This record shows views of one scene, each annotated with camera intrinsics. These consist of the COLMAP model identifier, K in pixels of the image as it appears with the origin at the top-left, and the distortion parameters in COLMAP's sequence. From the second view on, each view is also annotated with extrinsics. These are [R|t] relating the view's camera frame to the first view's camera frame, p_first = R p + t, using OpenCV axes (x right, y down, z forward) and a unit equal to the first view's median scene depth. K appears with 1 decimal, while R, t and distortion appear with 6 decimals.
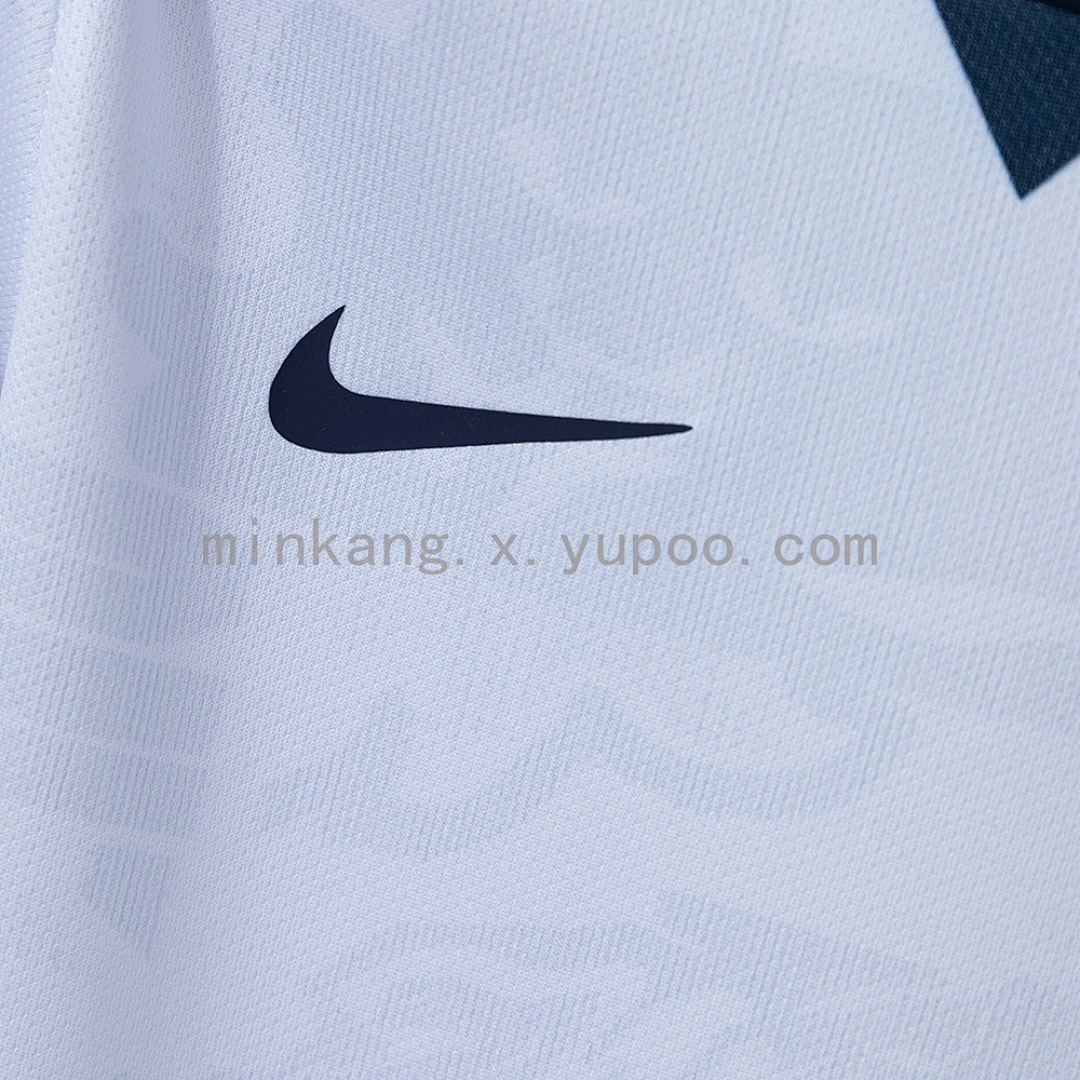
lens RADIAL K [[2949.6, 0, 534.8], [0, 2949.6, 546.9], [0, 0, 1]] dist [-0.022263, 0.000000]
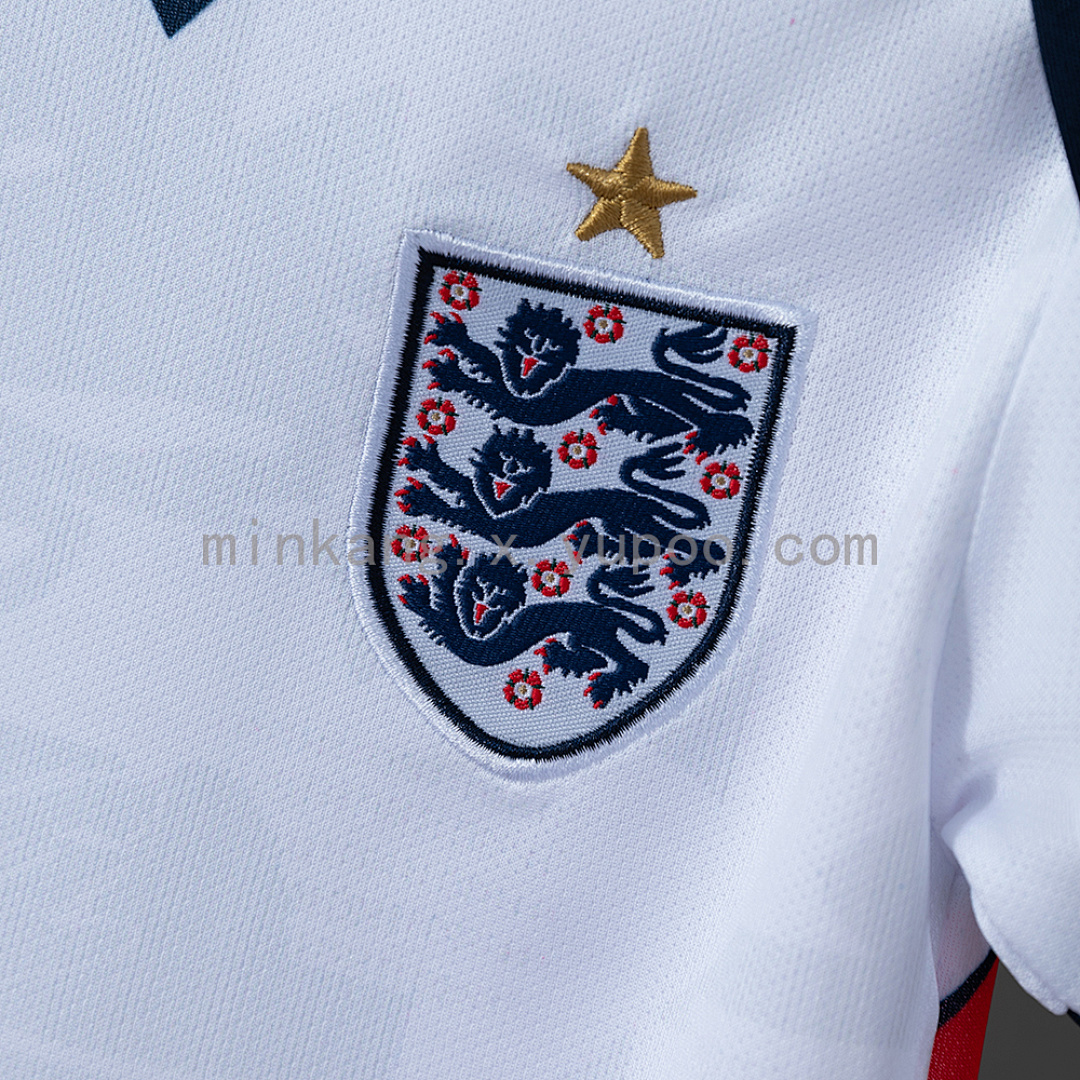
lens RADIAL K [[2949.6, 0, 551.8], [0, 2949.6, 538.6], [0, 0, 1]] dist [-0.022263, 0.000000]
pose [[0.998619, -0.011494, -0.051272, 0.350309], [0.010597, 0.999787, -0.017739, 0.085050], [0.051465, 0.017171, 0.998527, -0.069286]]
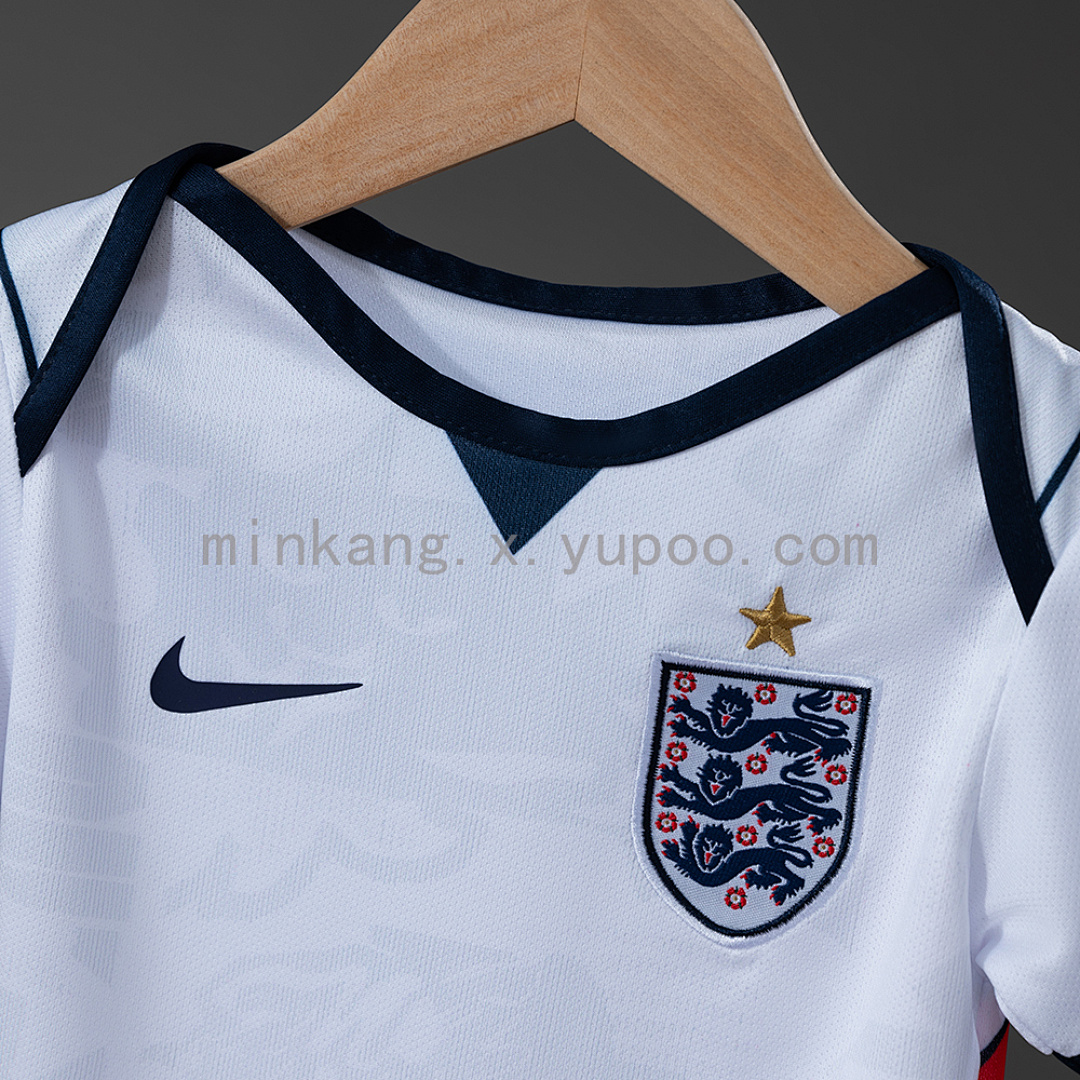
lens RADIAL K [[2470.1, 0, 575.0], [0, 2470.1, 590.5], [0, 0, 1]] dist [0.011825, 0.000000]
pose [[0.995805, -0.090473, -0.013644, 0.220550], [0.089632, 0.994558, -0.053113, -0.002916], [0.018375, 0.051668, 0.998495, -0.626047]]
